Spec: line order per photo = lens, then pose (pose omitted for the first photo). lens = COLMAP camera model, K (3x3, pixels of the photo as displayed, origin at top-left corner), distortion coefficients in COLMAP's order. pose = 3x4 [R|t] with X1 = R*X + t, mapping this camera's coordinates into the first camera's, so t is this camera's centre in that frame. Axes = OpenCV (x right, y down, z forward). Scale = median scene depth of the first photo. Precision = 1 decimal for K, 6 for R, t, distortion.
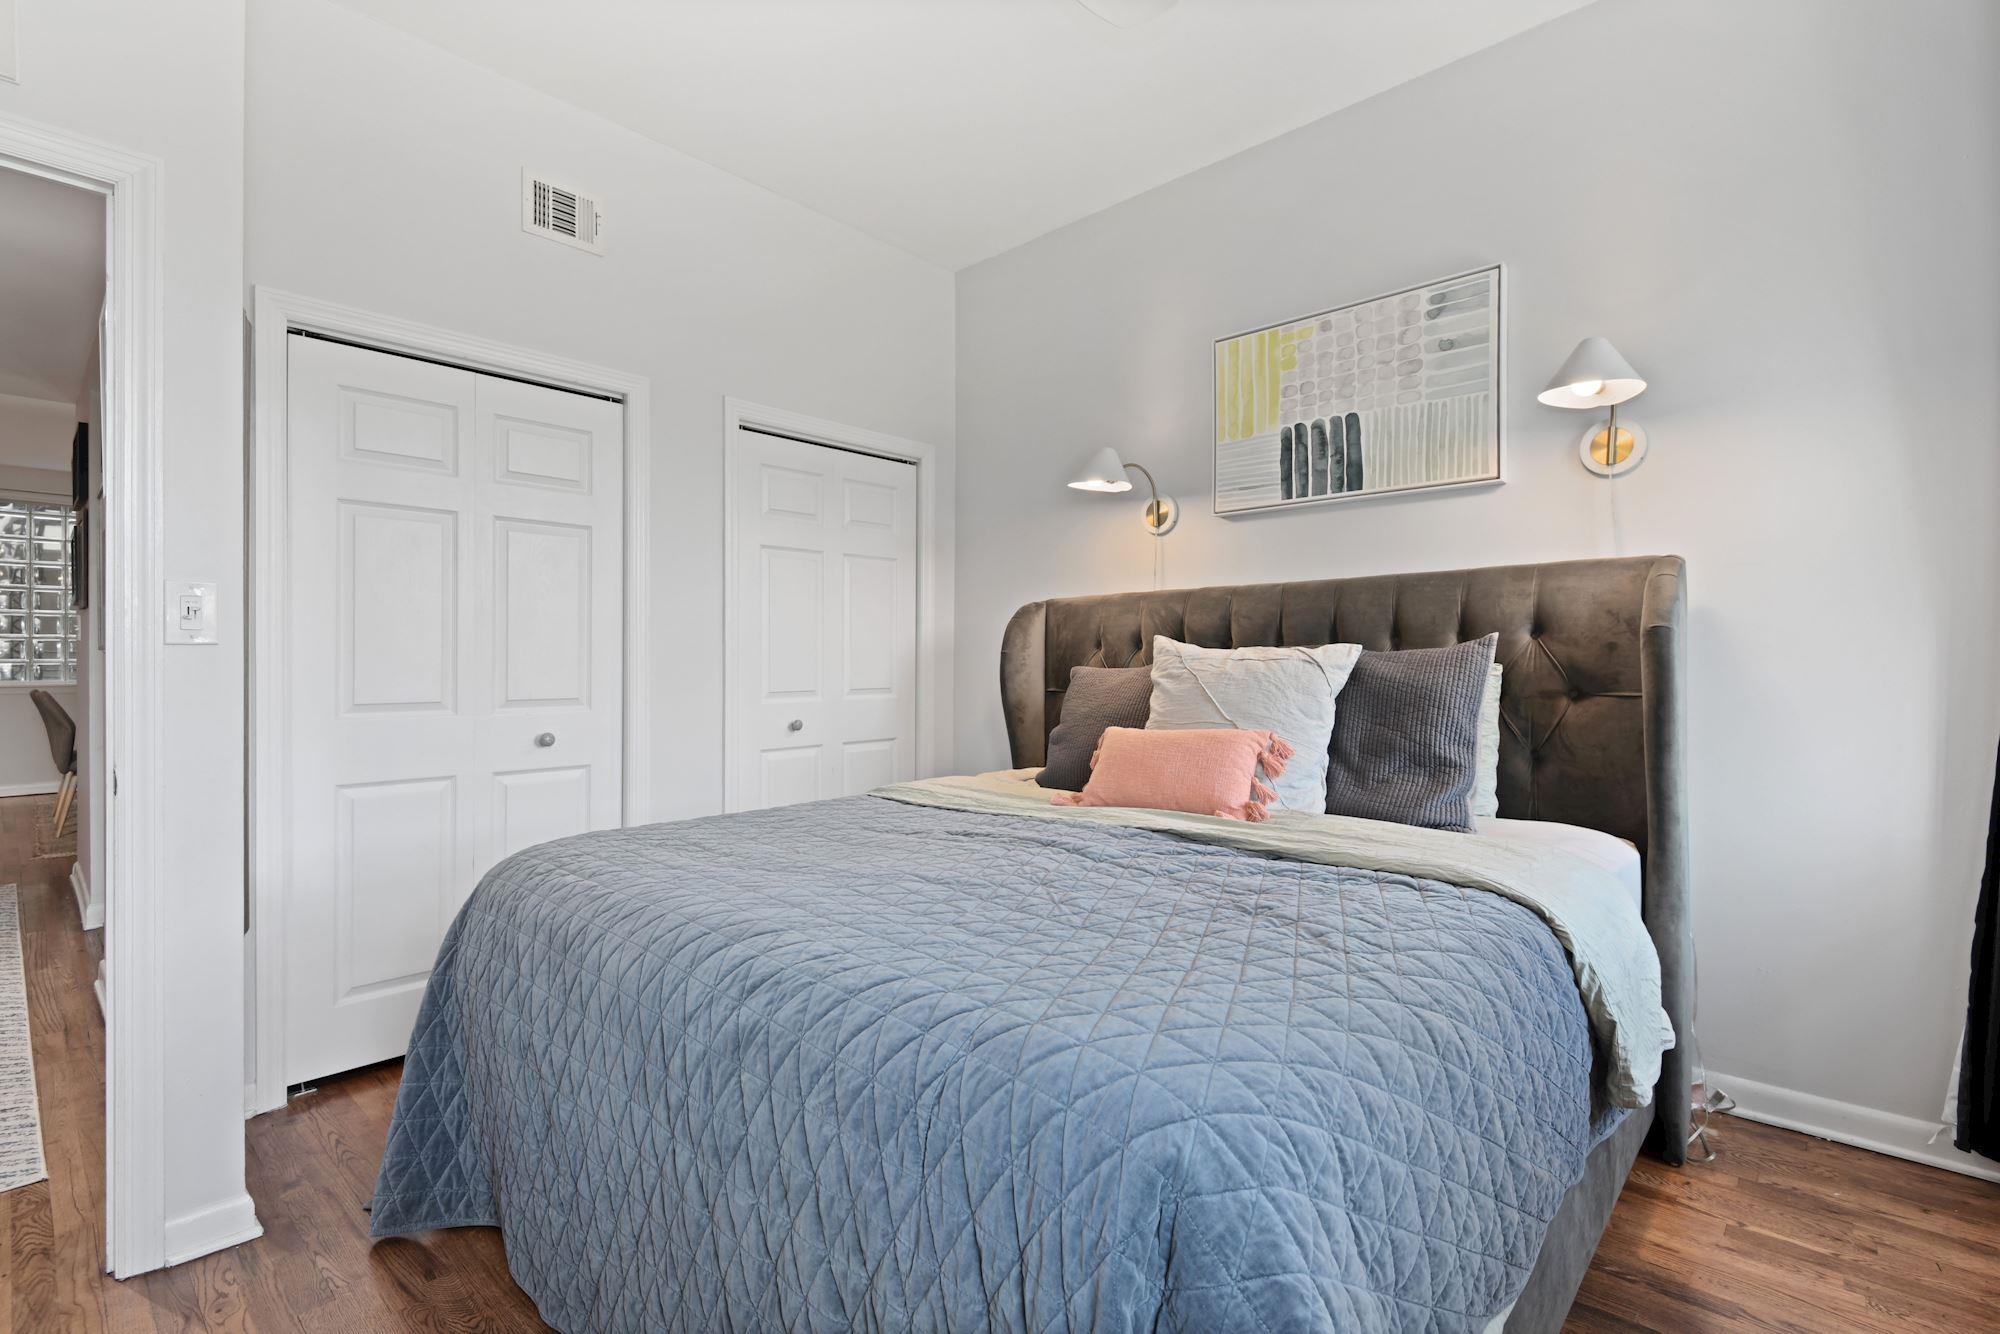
lens RADIAL K [[935.3, 0, 1006.2], [0, 935.3, 657.1], [0, 0, 1]] dist [0.032340, -0.021178]
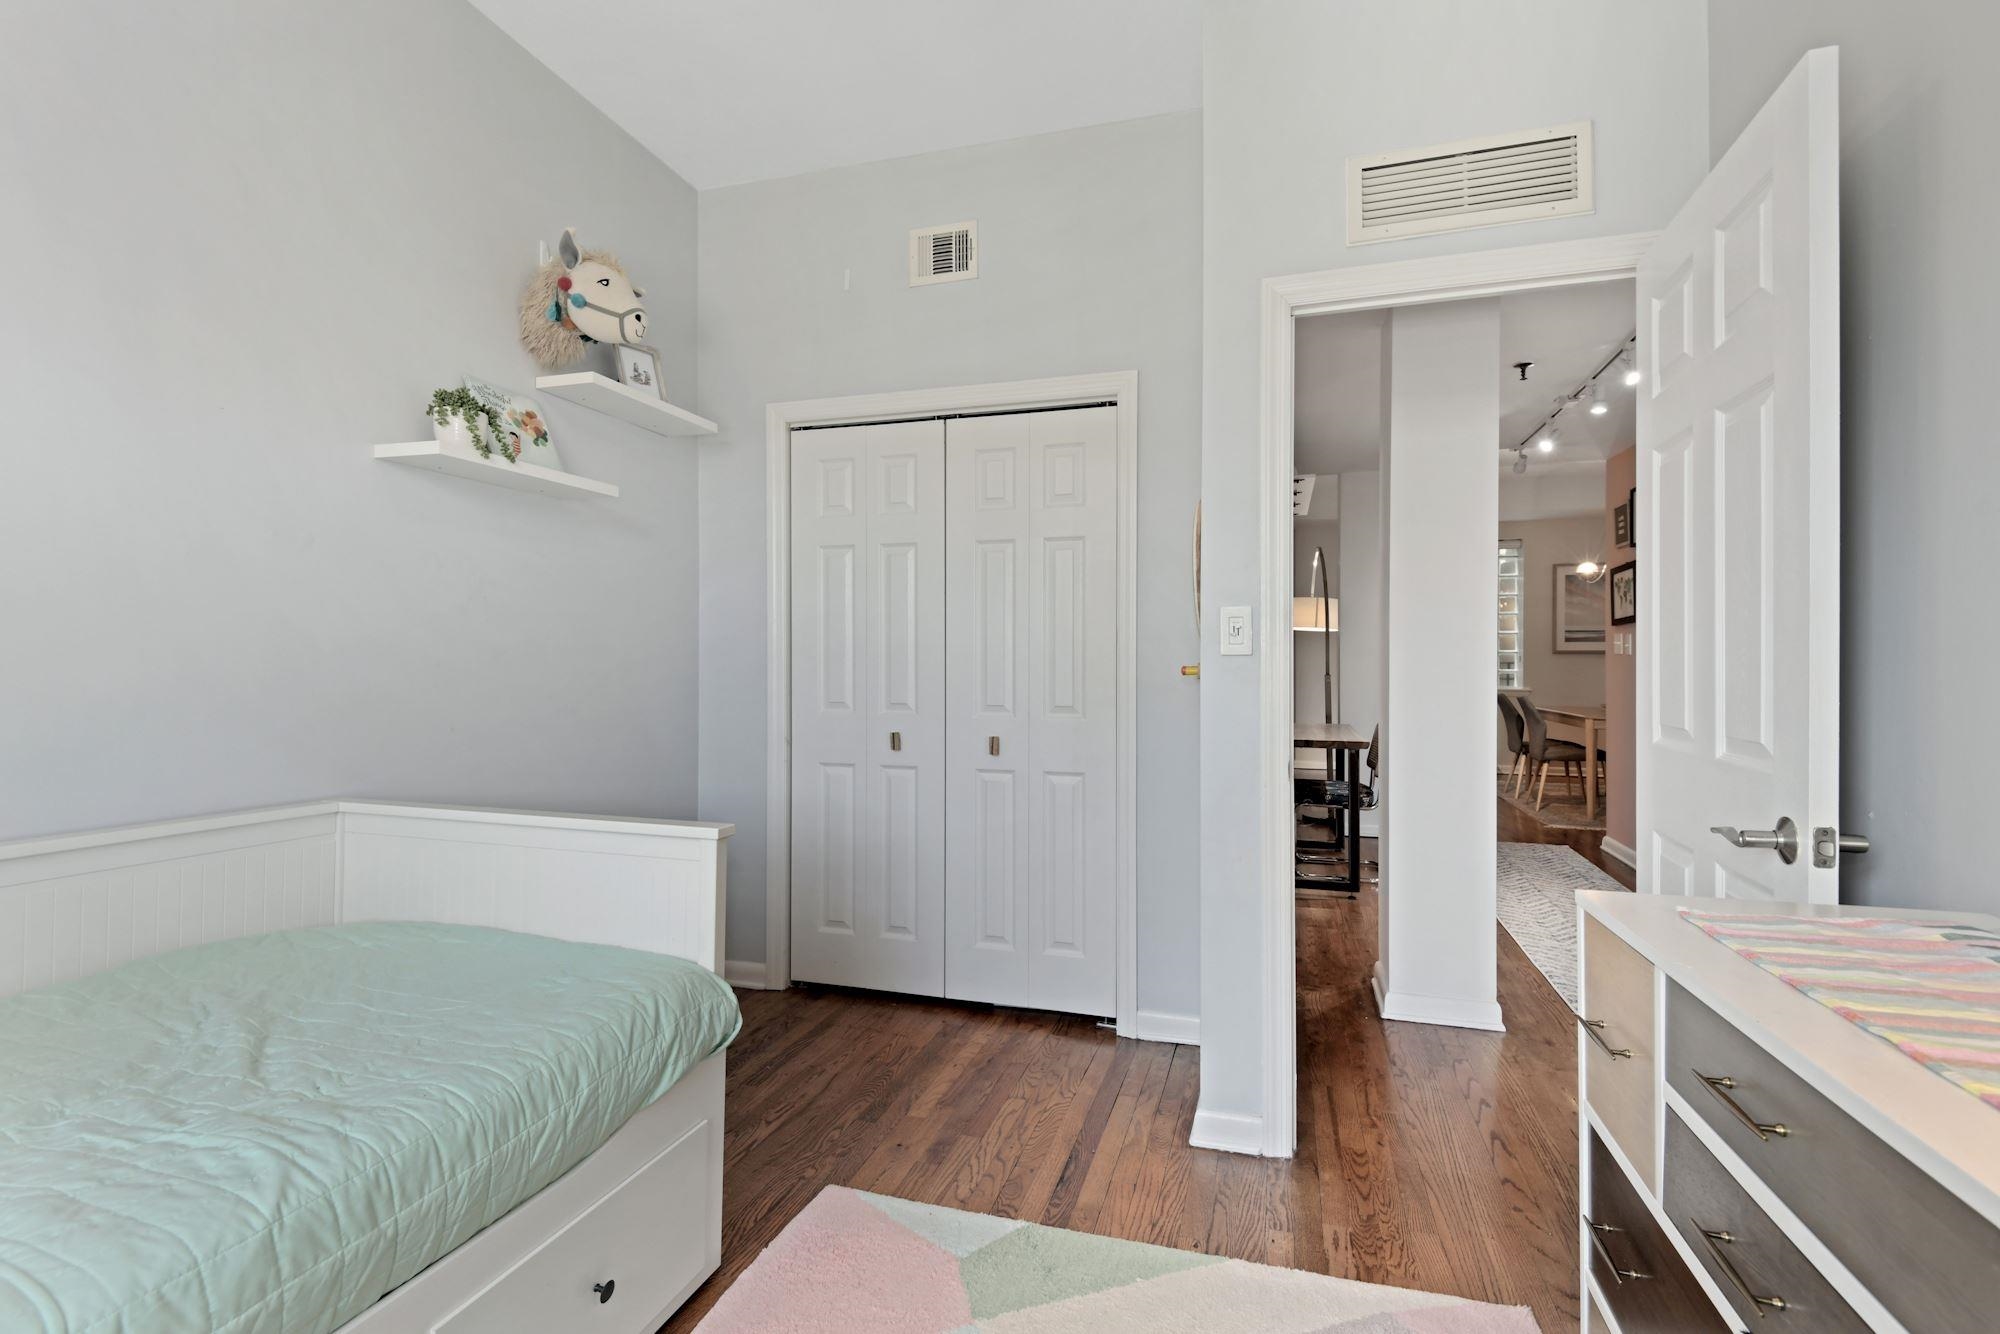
lens RADIAL K [[935.3, 0, 1006.2], [0, 935.3, 657.1], [0, 0, 1]] dist [0.032340, -0.021178]
pose [[0.428179, -0.010646, -0.903631, 0.511062], [0.003418, 0.999943, -0.010162, 0.000881], [0.903687, 0.001262, 0.428191, 0.589014]]
